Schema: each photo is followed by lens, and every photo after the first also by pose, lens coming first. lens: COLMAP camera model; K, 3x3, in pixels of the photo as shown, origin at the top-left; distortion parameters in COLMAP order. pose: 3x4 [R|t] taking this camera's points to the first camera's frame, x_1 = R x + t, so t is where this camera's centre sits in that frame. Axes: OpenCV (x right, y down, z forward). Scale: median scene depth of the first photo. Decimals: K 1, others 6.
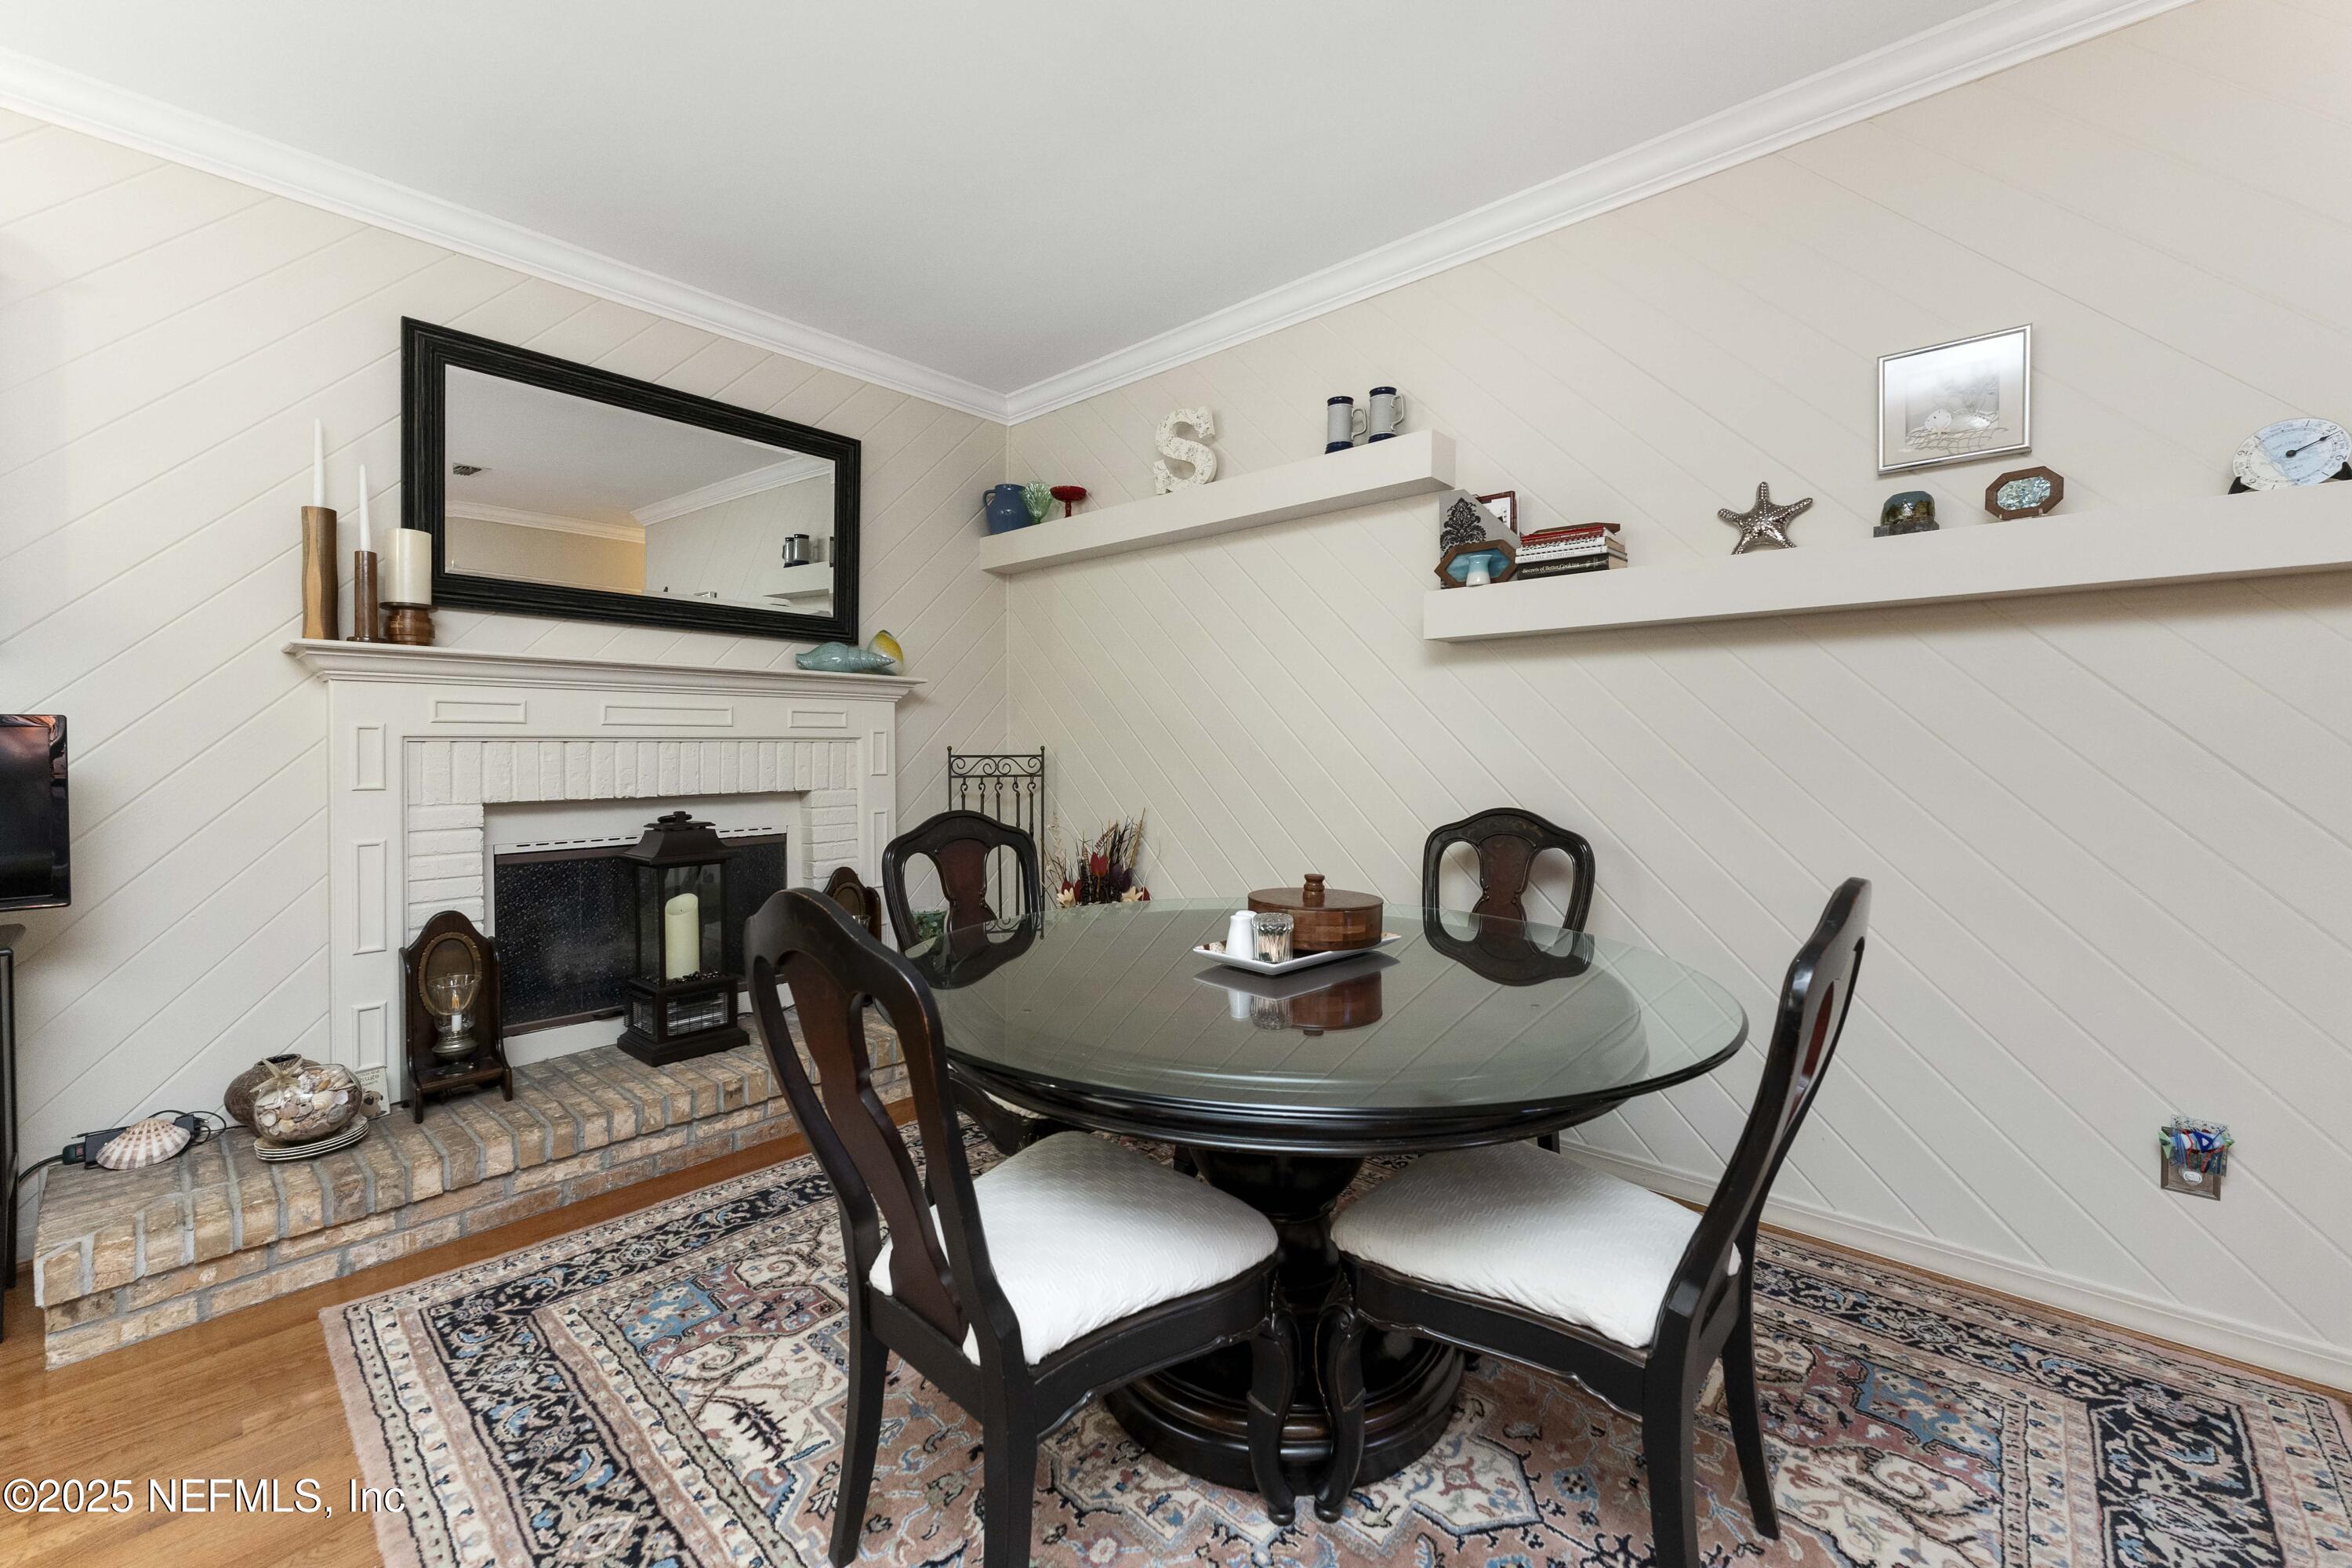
lens RADIAL K [[945.0, 0, 1172.4], [0, 945.0, 766.3], [0, 0, 1]] dist [0.000108, -0.000128]
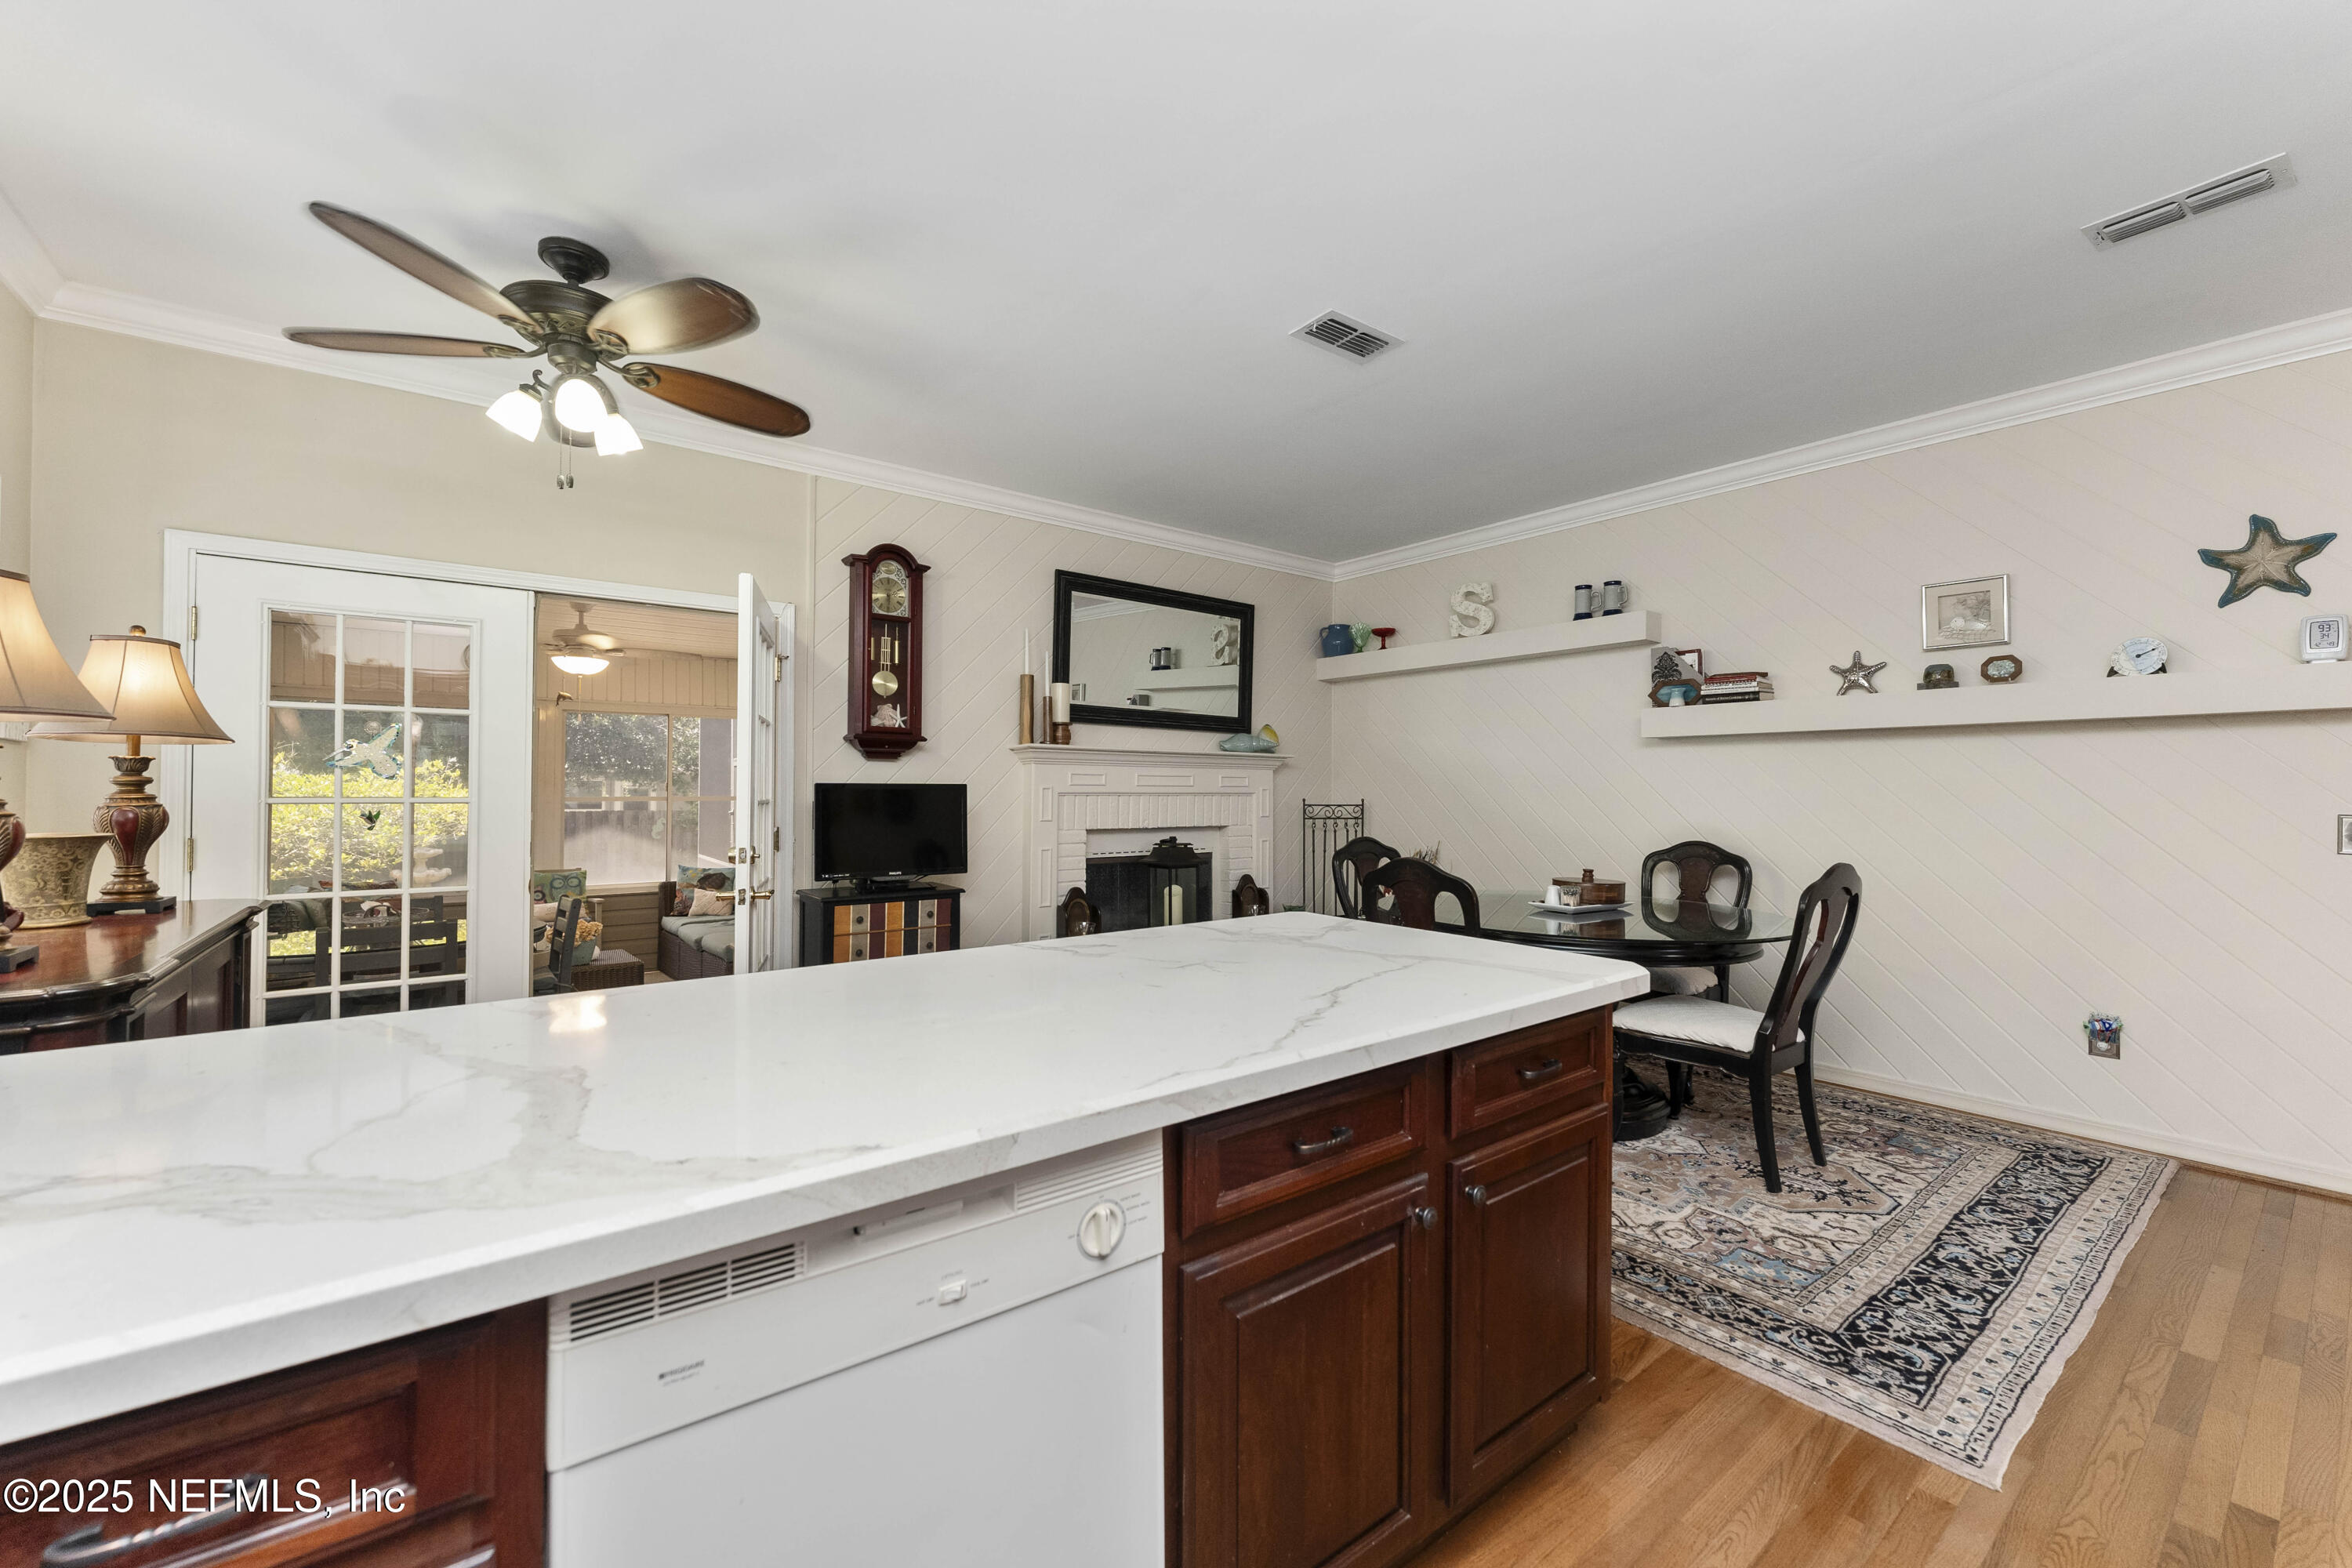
lens RADIAL K [[945.0, 0, 1164.3], [0, 945.0, 785.1], [0, 0, 1]] dist [0.000108, -0.000128]
pose [[0.982894, 0.006335, -0.184061, -0.260496], [-0.011548, 0.999562, -0.027264, 0.002174], [0.183807, 0.028923, 0.982537, -0.809704]]
